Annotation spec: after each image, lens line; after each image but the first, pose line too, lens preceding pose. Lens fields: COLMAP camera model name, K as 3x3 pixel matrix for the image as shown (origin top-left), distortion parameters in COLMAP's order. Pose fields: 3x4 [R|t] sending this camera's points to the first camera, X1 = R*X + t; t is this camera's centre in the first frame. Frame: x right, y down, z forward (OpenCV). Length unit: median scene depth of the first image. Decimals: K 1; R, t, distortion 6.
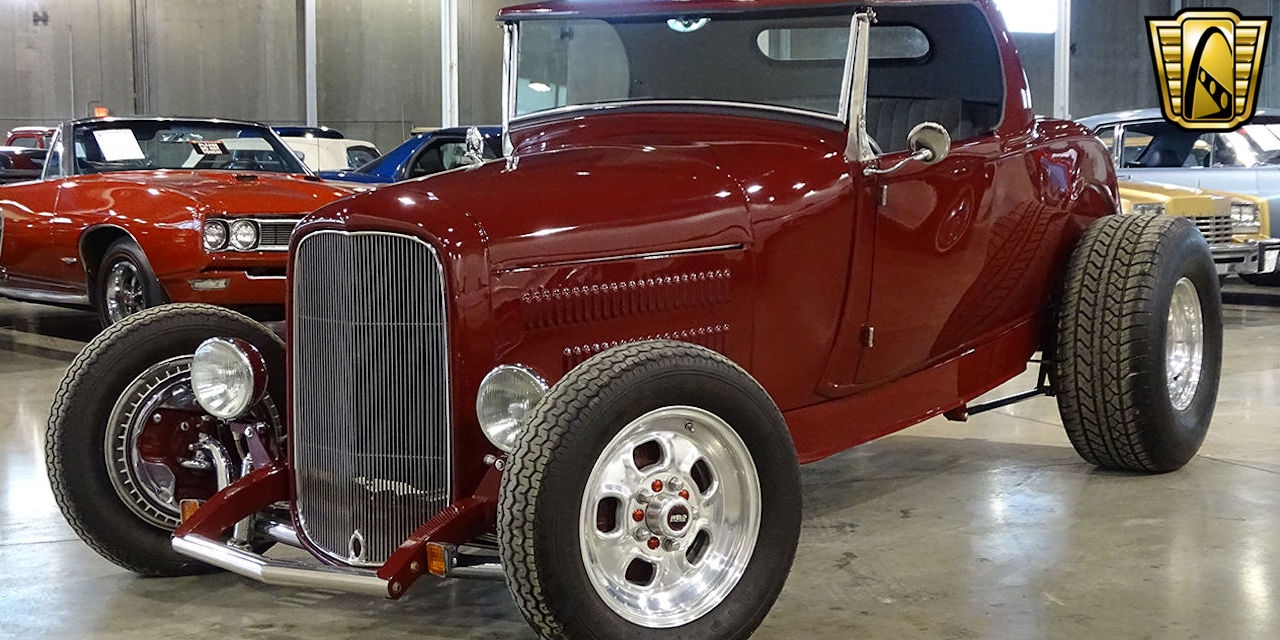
lens RADIAL K [[1852.6, 0, 640.0], [0, 1852.6, 320.0], [0, 0, 1]] dist [0.026064, -0.039692]
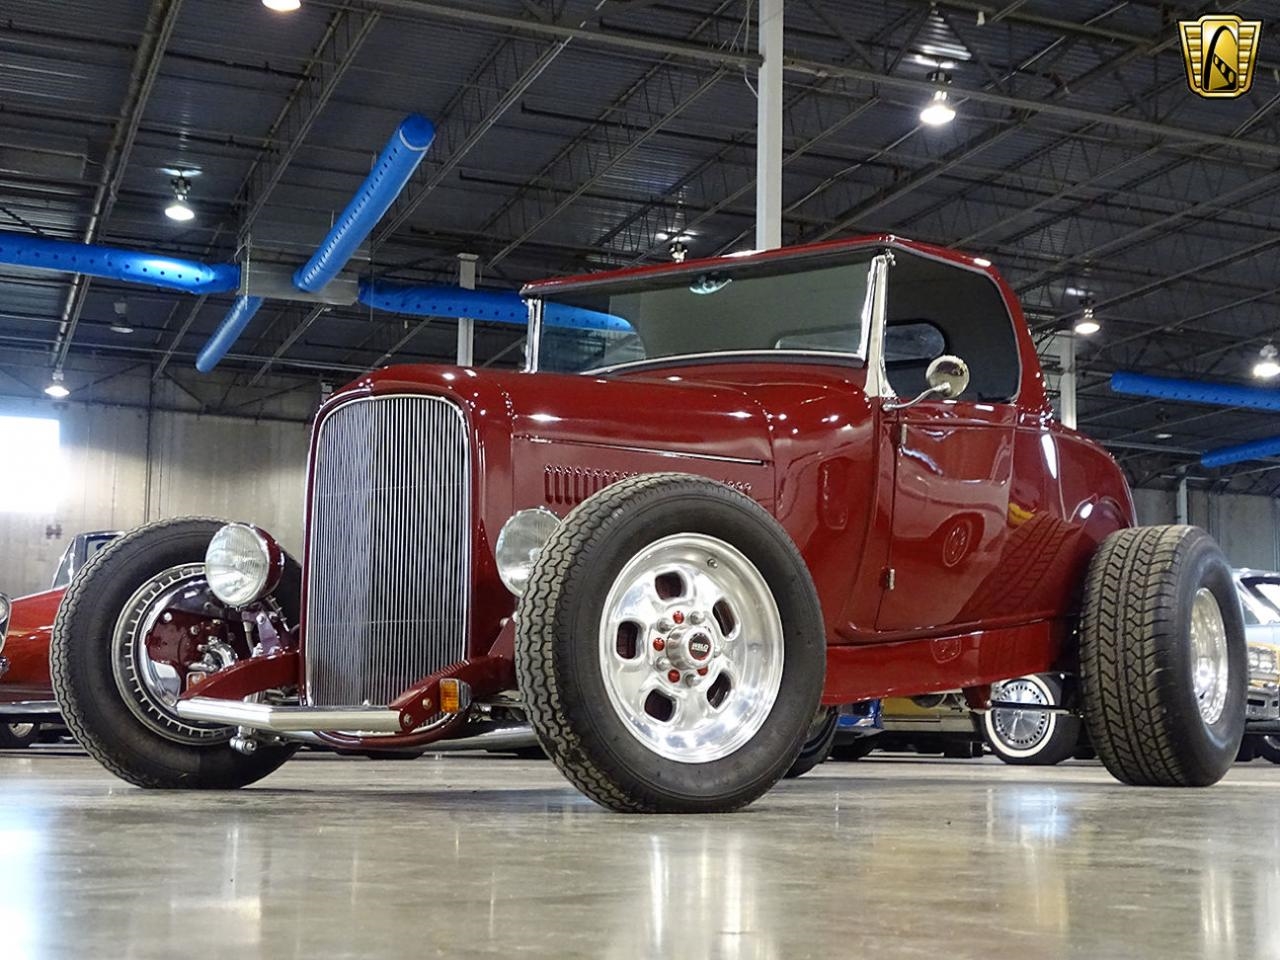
lens RADIAL K [[1874.4, 0, 637.1], [0, 1874.4, 479.9], [0, 0, 1]] dist [0.009163, 0.005118]
pose [[0.999804, 0.018756, -0.006300, -0.006077], [-0.019672, 0.976330, -0.215389, 0.181301], [0.002111, 0.215471, 0.976508, 0.012776]]
